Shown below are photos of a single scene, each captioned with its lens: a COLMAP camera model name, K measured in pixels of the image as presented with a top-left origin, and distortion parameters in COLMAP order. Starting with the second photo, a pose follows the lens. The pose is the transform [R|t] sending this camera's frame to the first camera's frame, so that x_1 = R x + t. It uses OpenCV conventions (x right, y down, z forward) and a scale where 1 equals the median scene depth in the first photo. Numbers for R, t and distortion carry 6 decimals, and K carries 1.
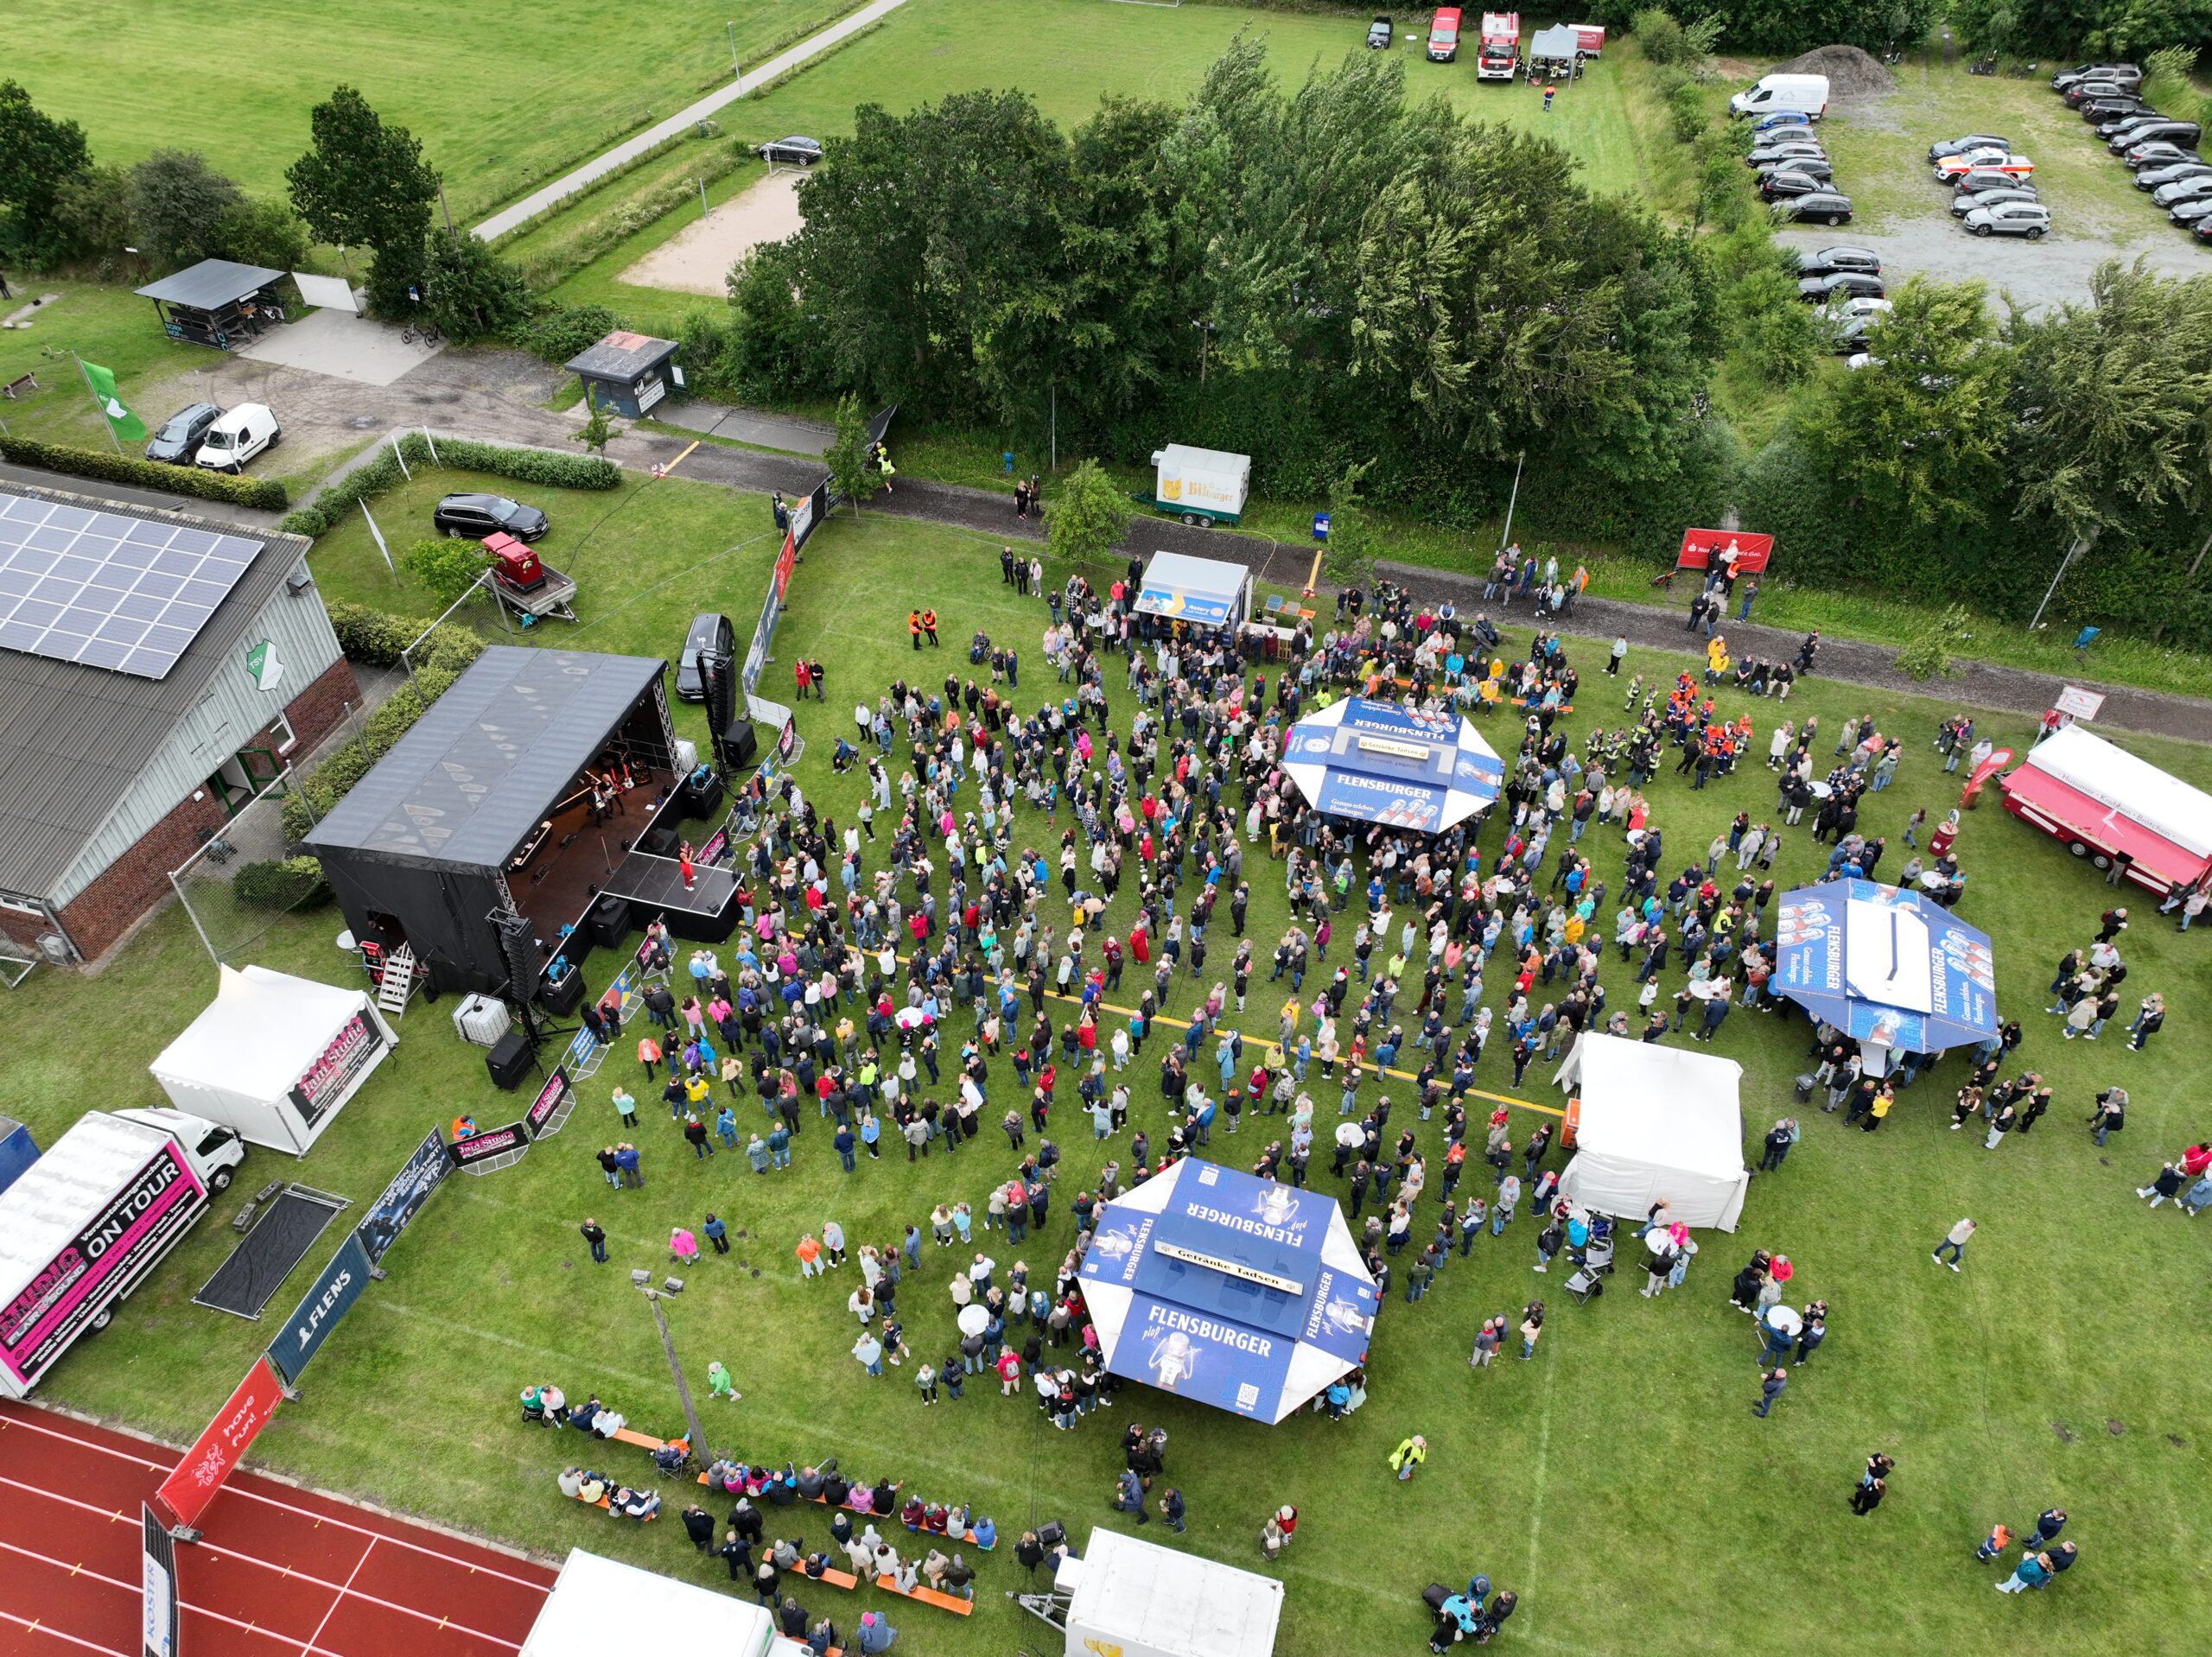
lens RADIAL K [[1551.6, 0, 1106.0], [0, 1551.6, 828.5], [0, 0, 1]] dist [-0.001084, 0.016160]
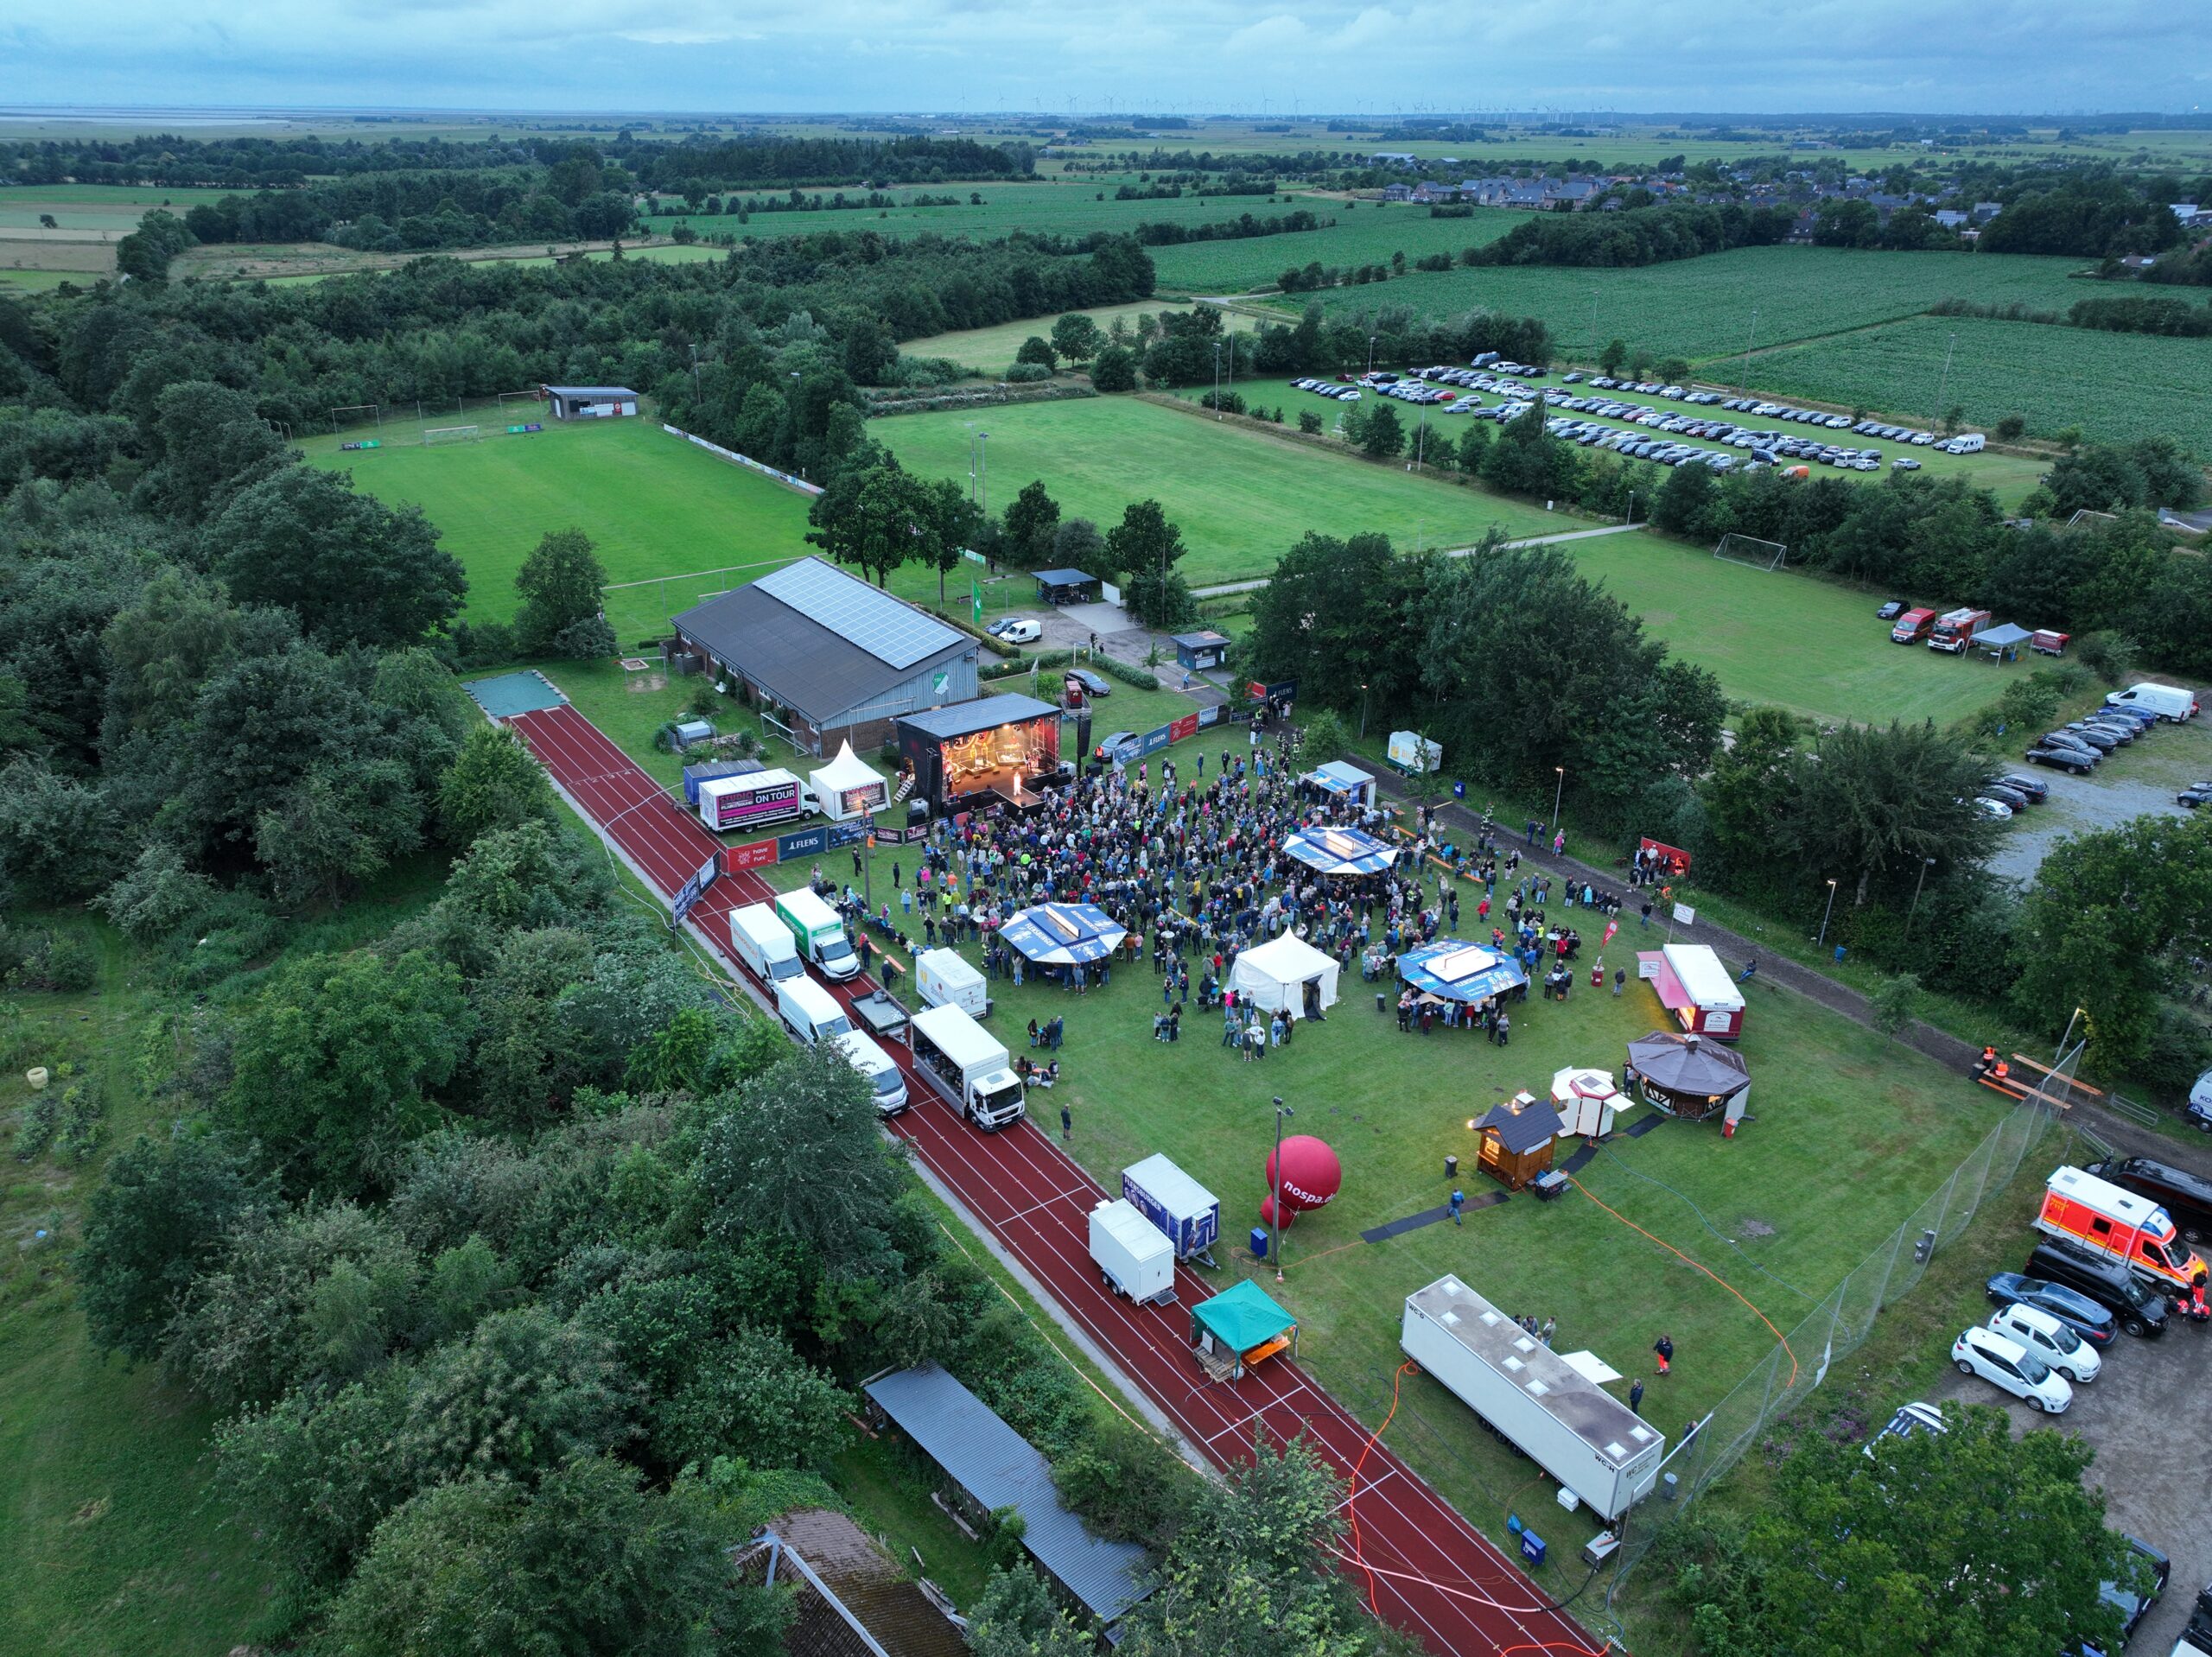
lens RADIAL K [[1551.6, 0, 1106.0], [0, 1551.6, 828.5], [0, 0, 1]] dist [-0.001084, 0.016160]
pose [[0.777504, 0.267397, -0.569199, 0.758828], [-0.432640, 0.884313, -0.175538, 0.286655], [0.456411, 0.382739, 0.803243, -0.488322]]
